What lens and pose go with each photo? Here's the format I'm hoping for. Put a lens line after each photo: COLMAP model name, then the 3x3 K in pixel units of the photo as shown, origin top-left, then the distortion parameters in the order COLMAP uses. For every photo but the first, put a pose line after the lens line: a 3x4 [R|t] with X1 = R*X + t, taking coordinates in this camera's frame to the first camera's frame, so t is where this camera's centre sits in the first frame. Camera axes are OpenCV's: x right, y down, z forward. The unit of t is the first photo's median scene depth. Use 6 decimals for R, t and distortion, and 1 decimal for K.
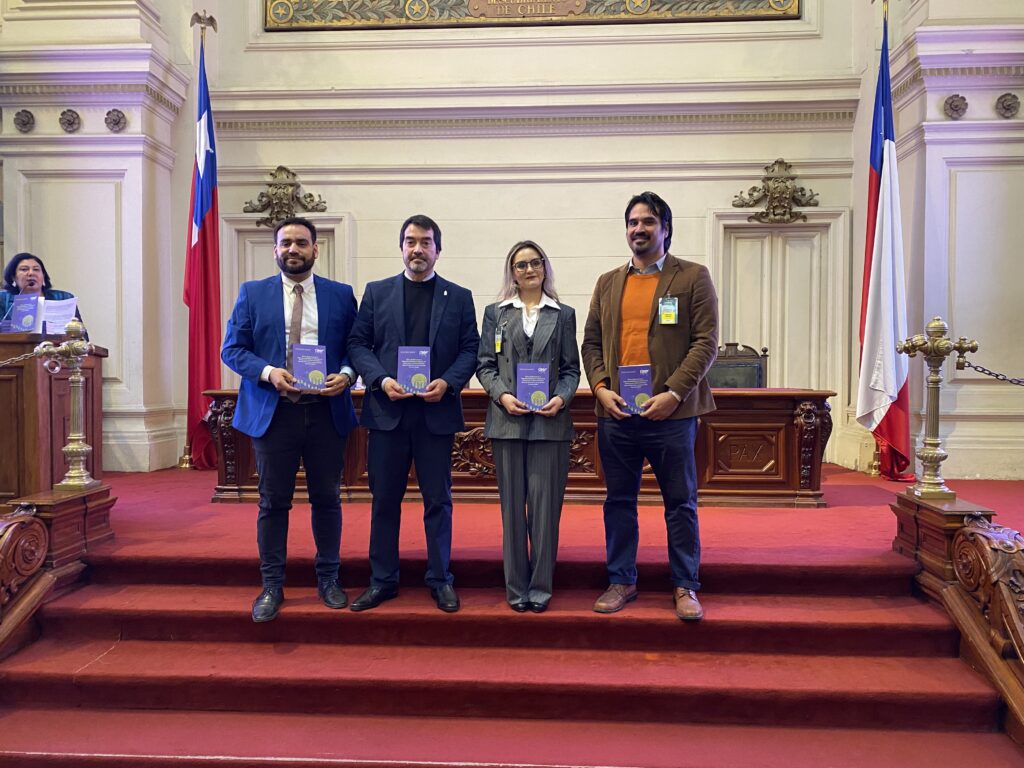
lens RADIAL K [[777.7, 0, 503.8], [0, 777.7, 386.1], [0, 0, 1]] dist [0.030090, -0.021475]
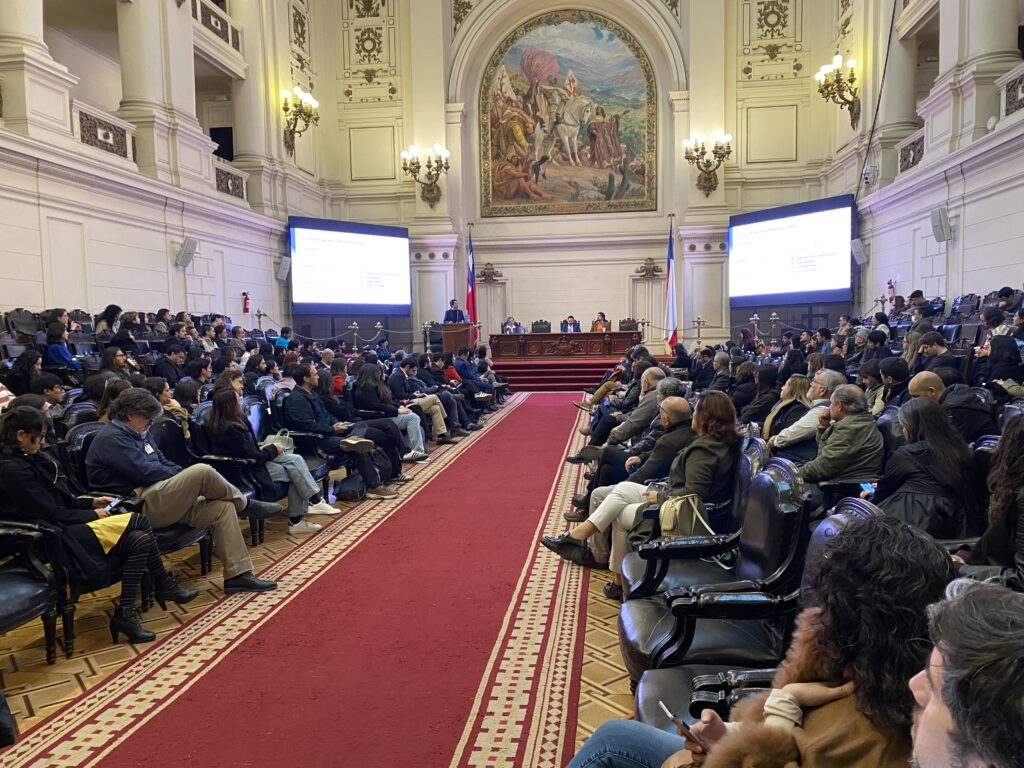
lens RADIAL K [[777.7, 0, 507.7], [0, 777.7, 392.3], [0, 0, 1]] dist [0.030090, -0.021475]
pose [[0.998343, -0.016702, -0.055062, -0.050466], [0.020058, 0.997939, 0.060959, 0.046859], [0.053930, -0.061962, 0.996620, -2.208819]]
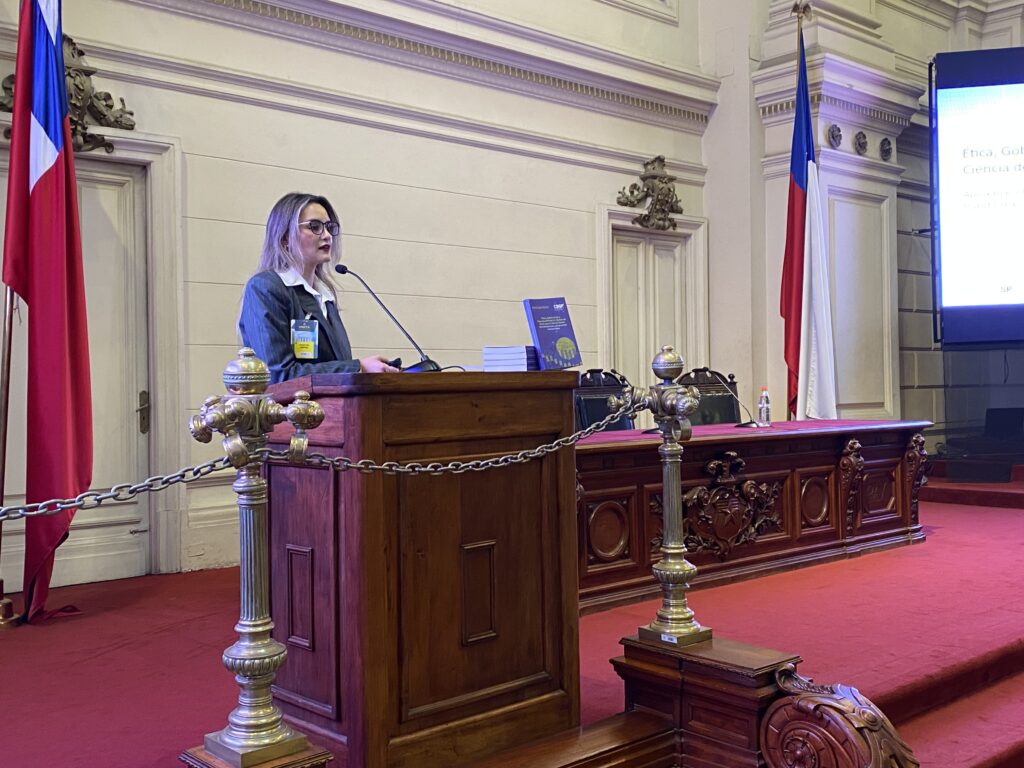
lens RADIAL K [[1100.6, 0, 524.8], [0, 1100.6, 378.9], [0, 0, 1]] dist [0.028359, 0.000000]
pose [[0.695481, -0.005833, 0.718520, -0.642678], [0.028438, 0.999407, -0.019413, -0.024217], [-0.717981, 0.033935, 0.695235, 0.272204]]
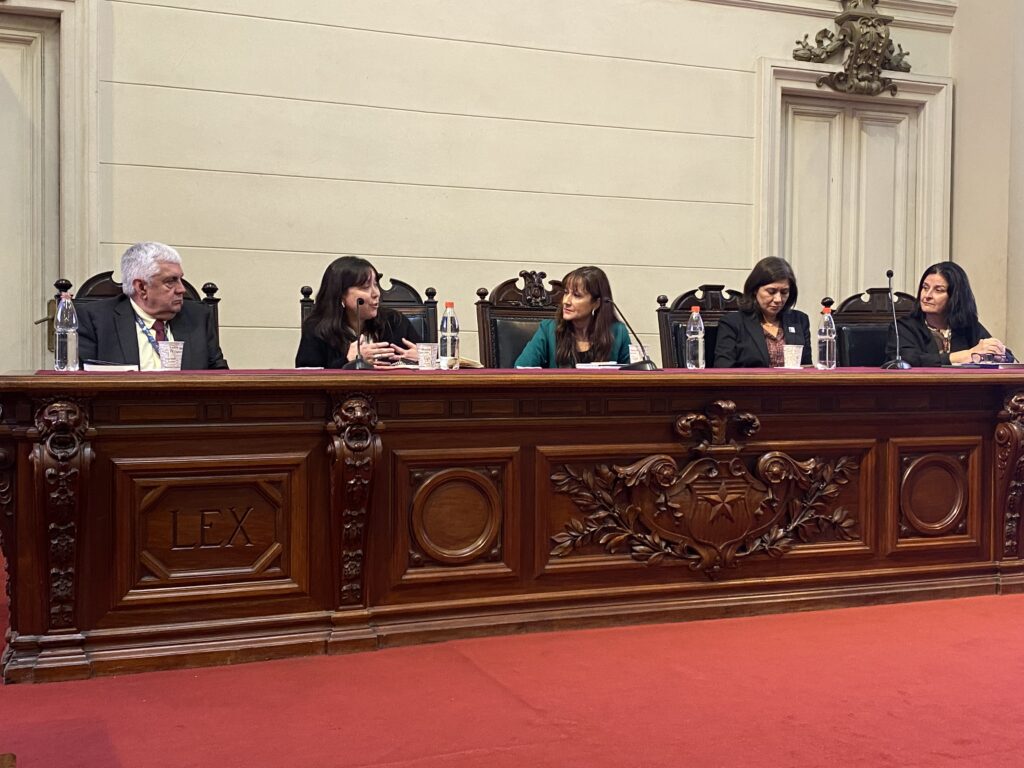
lens RADIAL K [[1166.1, 0, 501.9], [0, 1166.1, 364.0], [0, 0, 1]] dist [0.025707, 0.000000]
pose [[0.912356, 0.001025, 0.409396, -0.278972], [-0.001416, 0.999999, 0.000652, -0.000049], [-0.409394, -0.001174, 0.912357, 0.295847]]
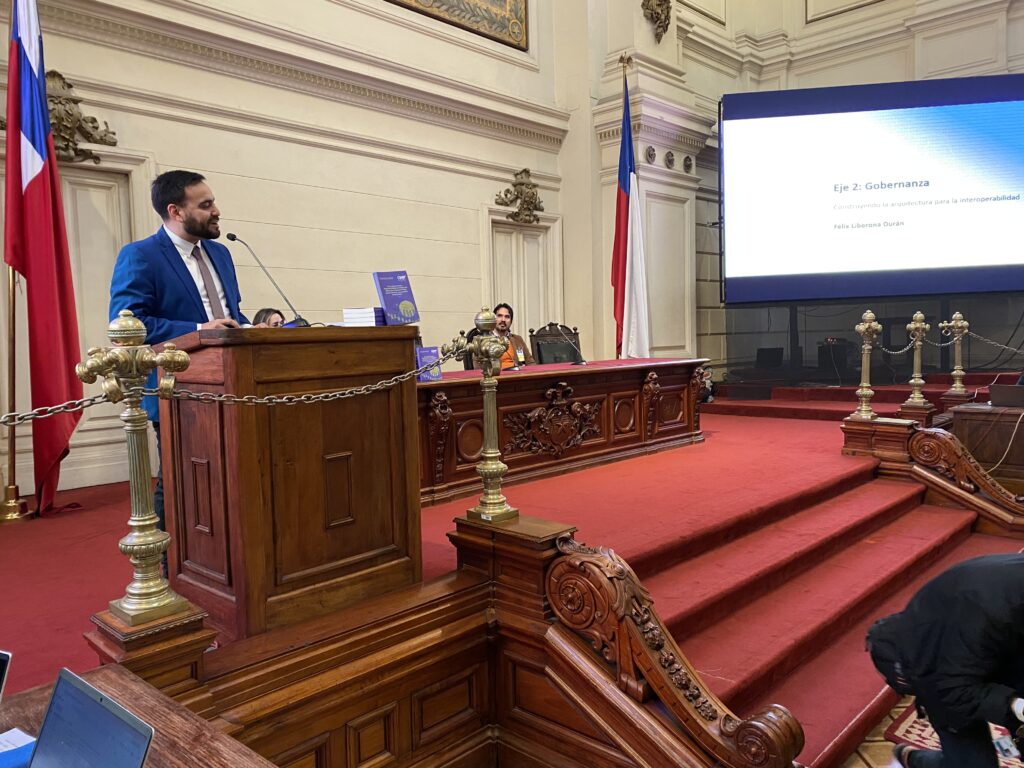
lens RADIAL K [[777.7, 0, 509.7], [0, 777.7, 385.3], [0, 0, 1]] dist [0.030090, -0.021475]
pose [[0.645879, -0.066240, 0.760561, -0.603556], [0.041036, 0.997801, 0.052053, -0.022934], [-0.762336, -0.002410, 0.647176, 0.251777]]
